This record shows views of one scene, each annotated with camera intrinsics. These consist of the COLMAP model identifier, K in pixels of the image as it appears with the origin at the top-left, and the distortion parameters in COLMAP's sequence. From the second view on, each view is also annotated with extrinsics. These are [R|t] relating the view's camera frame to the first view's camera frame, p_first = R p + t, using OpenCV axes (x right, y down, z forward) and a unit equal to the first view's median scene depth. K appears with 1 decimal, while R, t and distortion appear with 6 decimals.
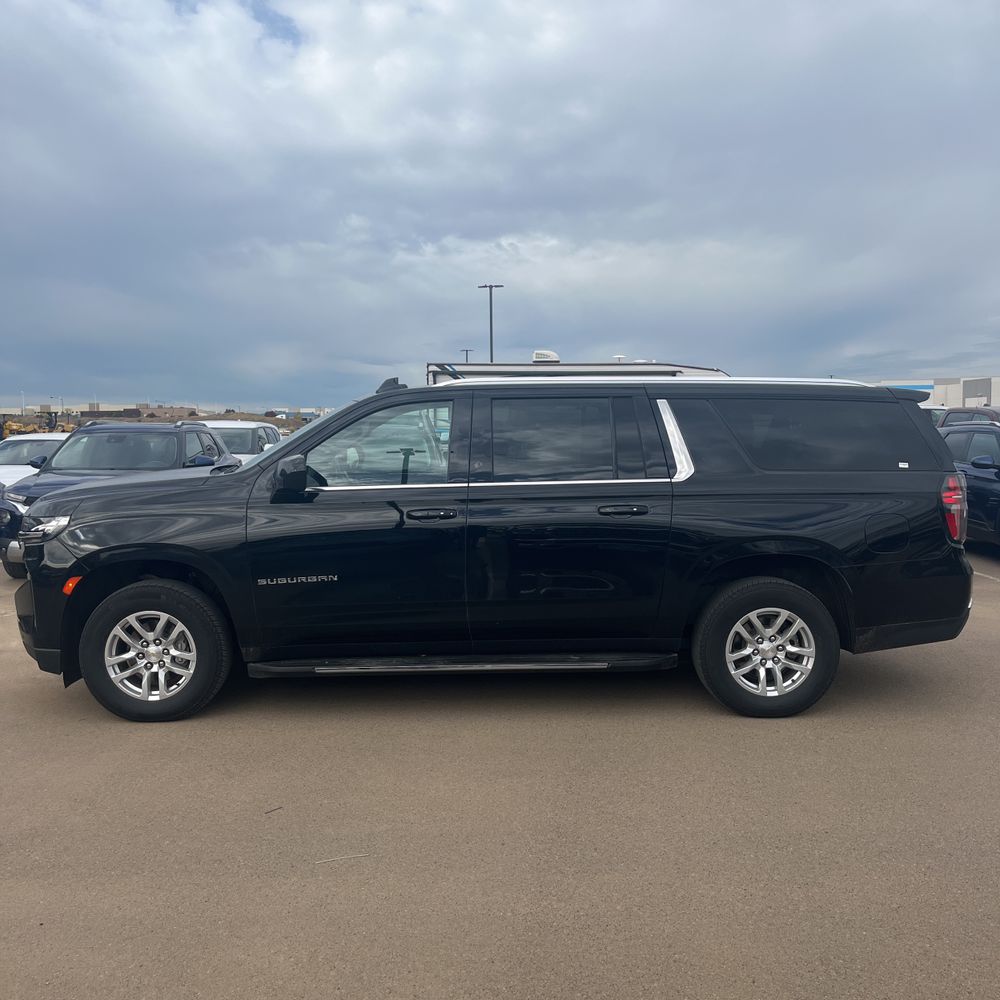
lens RADIAL K [[1012.0, 0, 498.5], [0, 1012.0, 498.6], [0, 0, 1]] dist [0.027678, -0.000248]
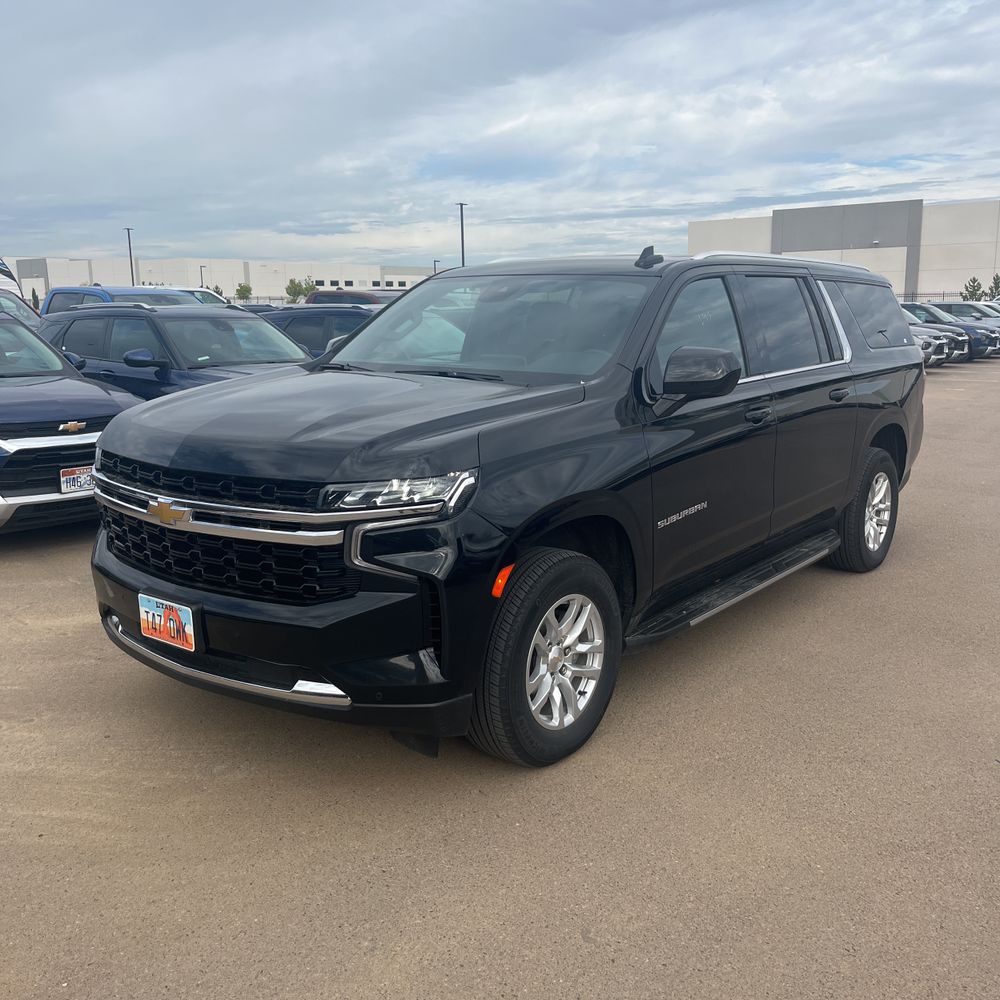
lens RADIAL K [[1012.0, 0, 498.5], [0, 1012.0, 498.6], [0, 0, 1]] dist [0.027678, -0.000248]
pose [[0.630907, -0.144335, 0.762314, -0.846884], [0.056420, 0.988477, 0.140463, -0.045089], [-0.773804, -0.045609, 0.631781, 0.613365]]
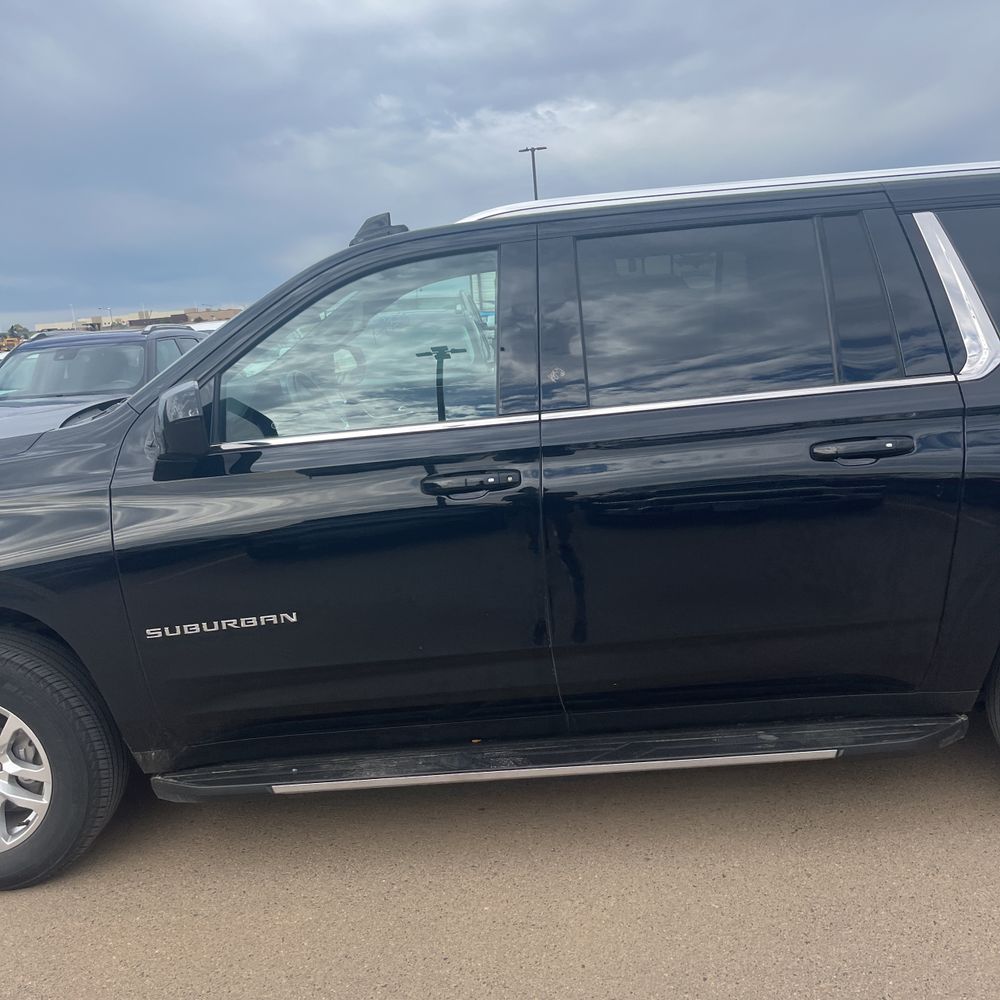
lens RADIAL K [[1012.0, 0, 498.5], [0, 1012.0, 498.6], [0, 0, 1]] dist [0.027678, -0.000248]
pose [[0.996275, -0.062838, -0.059054, -0.023231], [0.069225, 0.991159, 0.113193, -0.031246], [0.051419, -0.116859, 0.991816, 0.493757]]
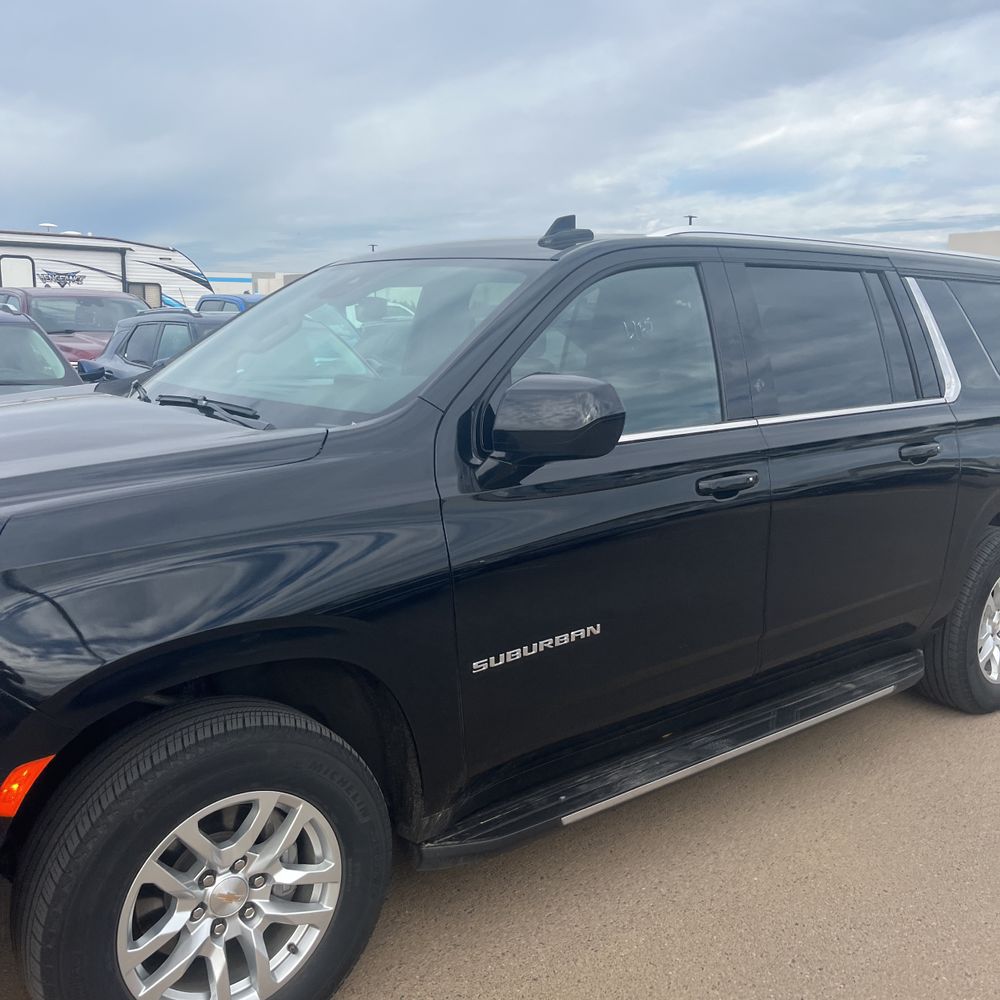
lens RADIAL K [[1012.0, 0, 498.5], [0, 1012.0, 498.6], [0, 0, 1]] dist [0.027678, -0.000248]
pose [[0.794878, -0.092960, 0.599606, -0.472723], [0.029383, 0.992932, 0.114987, -0.039606], [-0.606058, -0.073783, 0.791991, 0.636894]]
